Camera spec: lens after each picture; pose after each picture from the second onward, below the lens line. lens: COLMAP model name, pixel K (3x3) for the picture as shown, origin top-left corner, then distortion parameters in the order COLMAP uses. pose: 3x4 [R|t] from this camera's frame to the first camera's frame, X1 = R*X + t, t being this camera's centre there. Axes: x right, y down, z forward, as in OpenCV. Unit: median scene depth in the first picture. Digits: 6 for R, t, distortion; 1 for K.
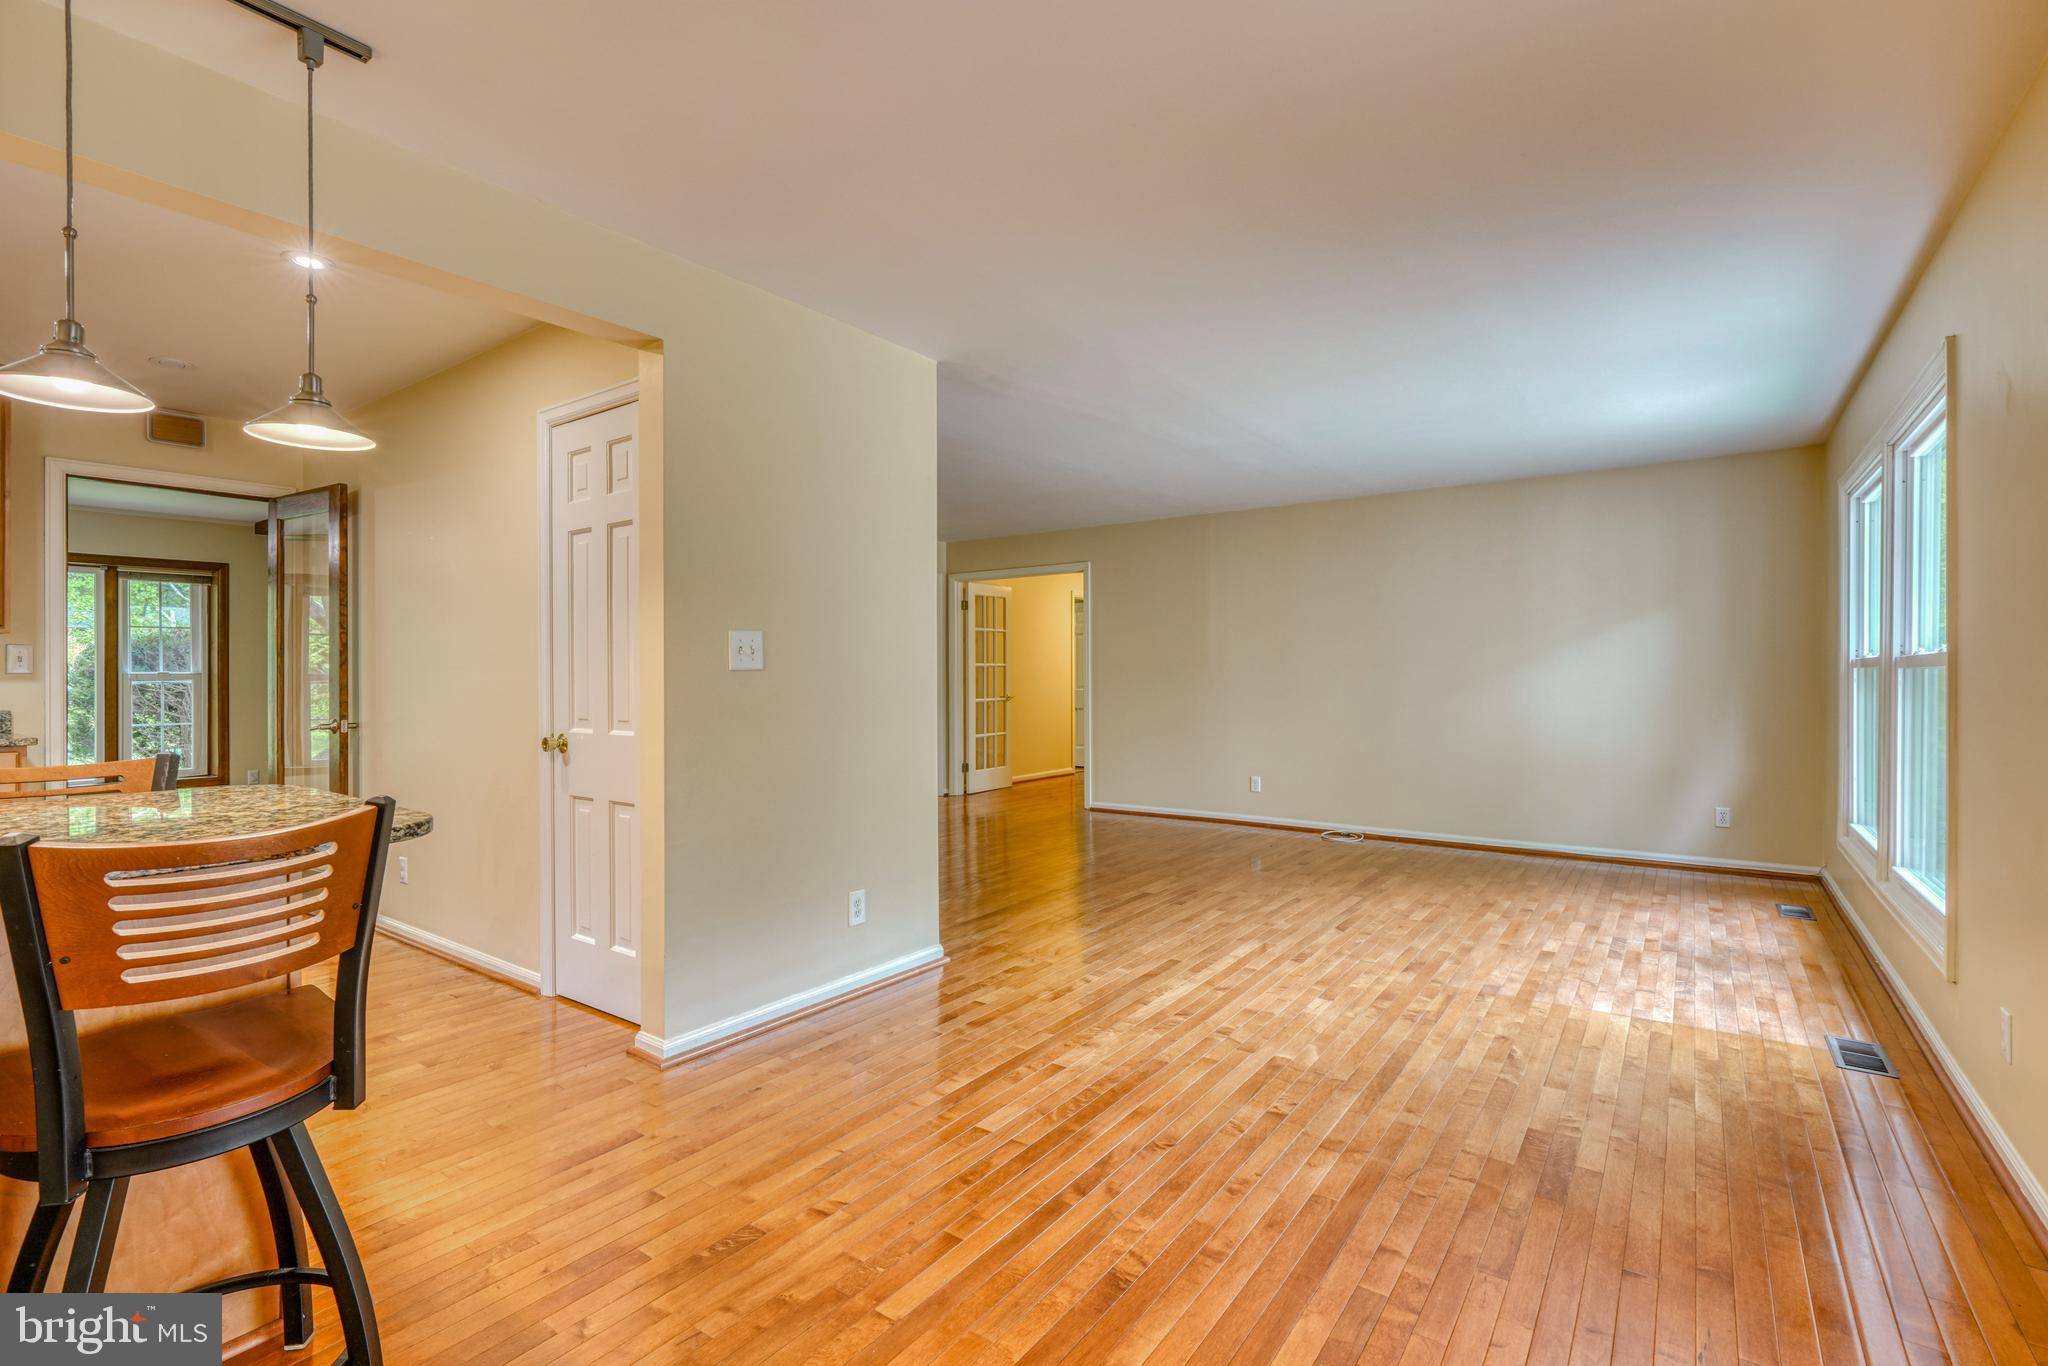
lens RADIAL K [[928.2, 0, 1011.6], [0, 928.2, 685.9], [0, 0, 1]] dist [-0.002349, -0.000052]
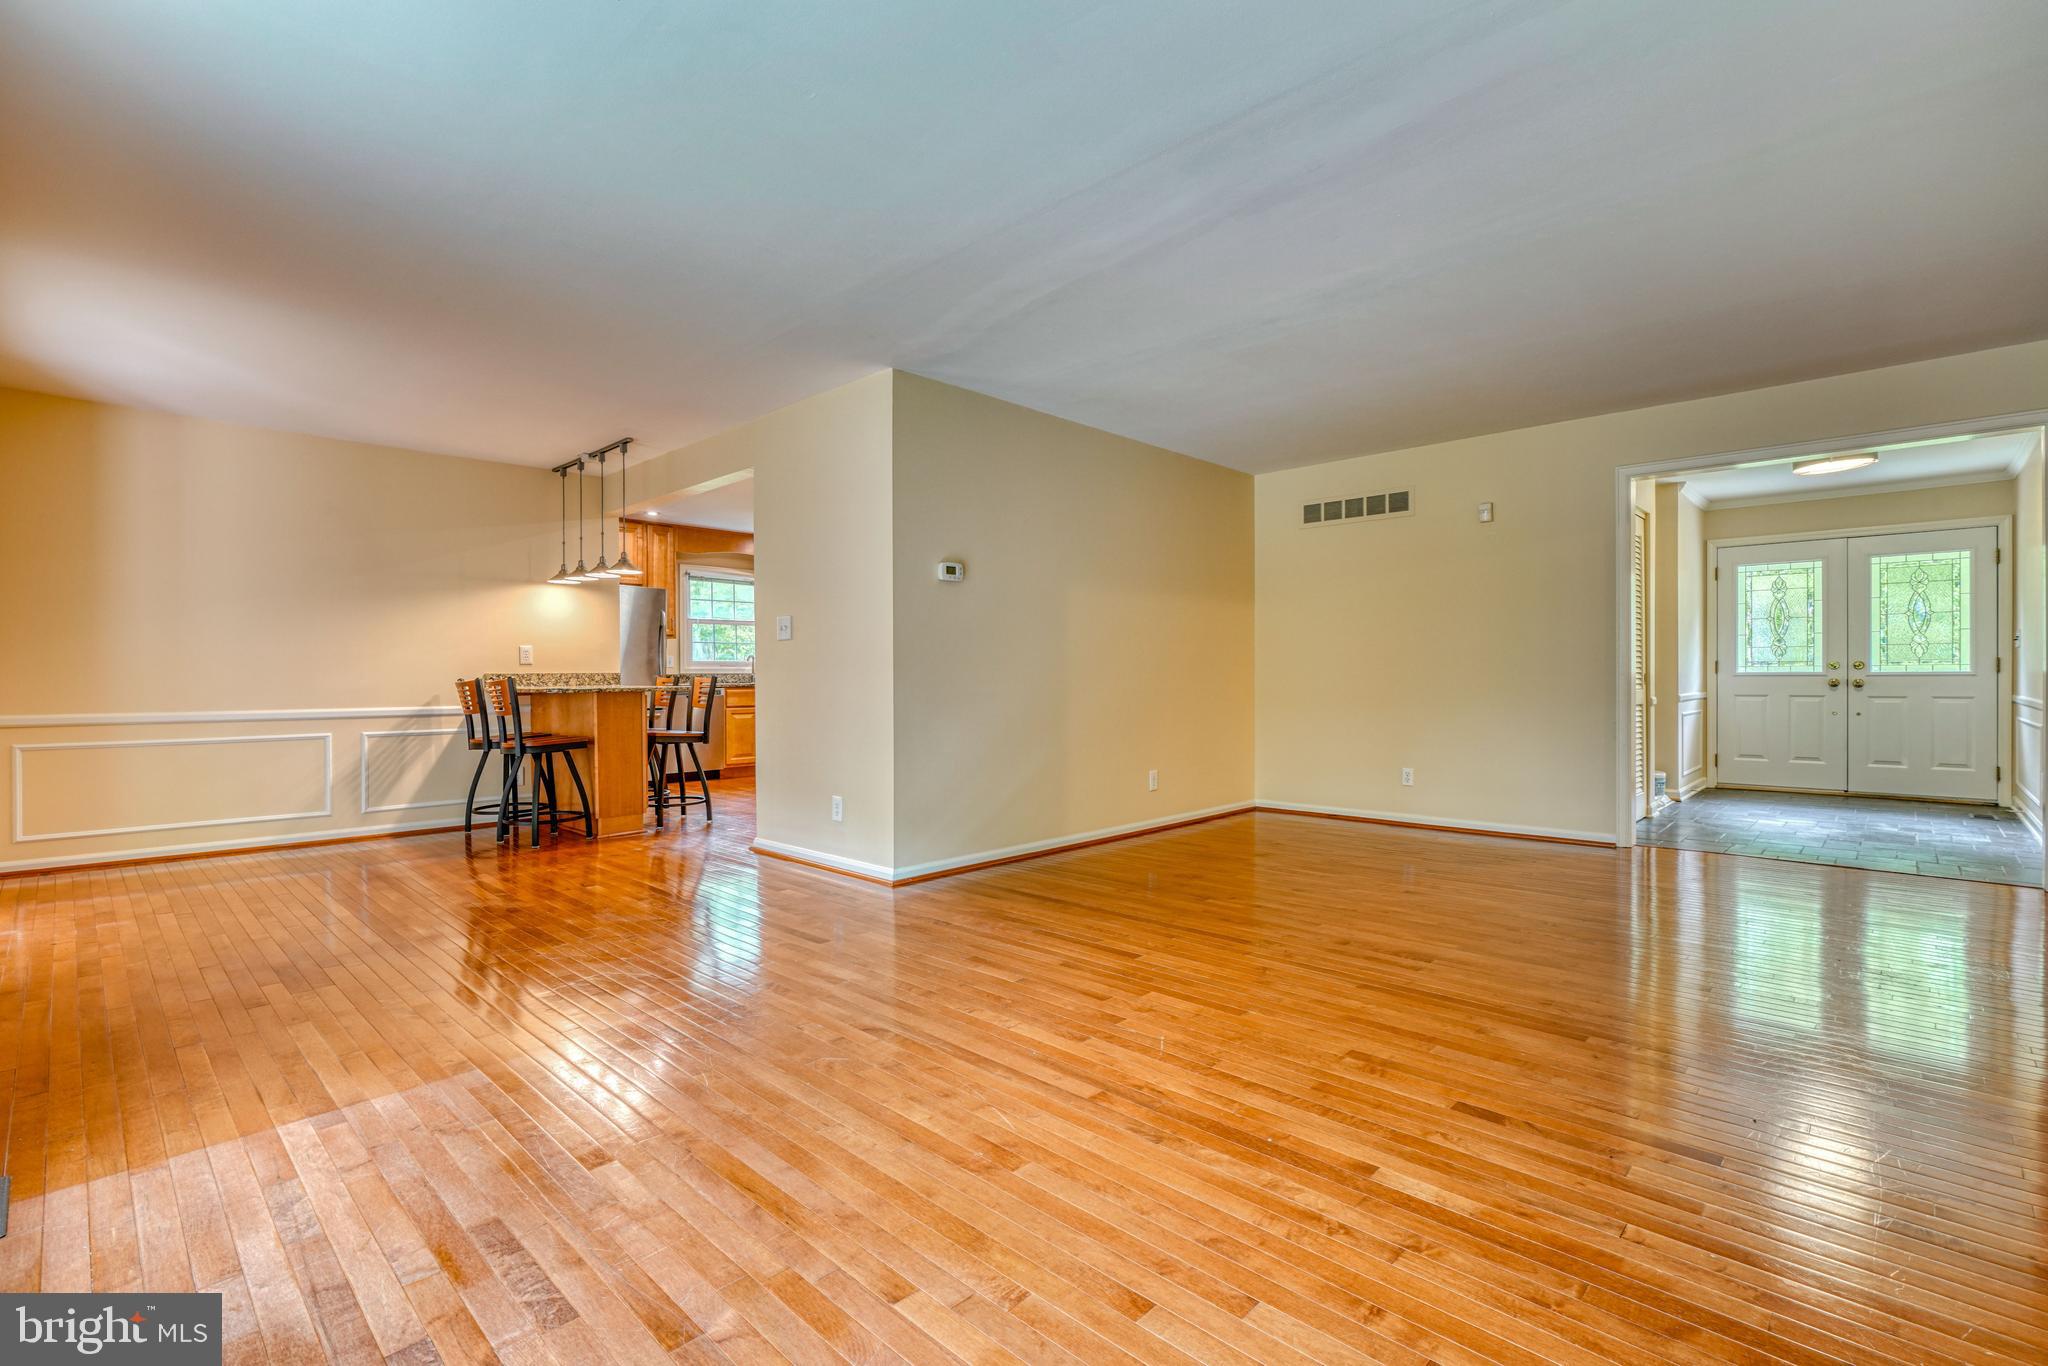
lens RADIAL K [[928.2, 0, 1013.3], [0, 928.2, 676.2], [0, 0, 1]] dist [-0.002349, -0.000052]
pose [[-0.139762, 0.002727, -0.990181, 1.183988], [-0.003729, 0.999988, 0.003280, 0.037453], [0.990178, 0.004151, -0.139750, 1.476981]]
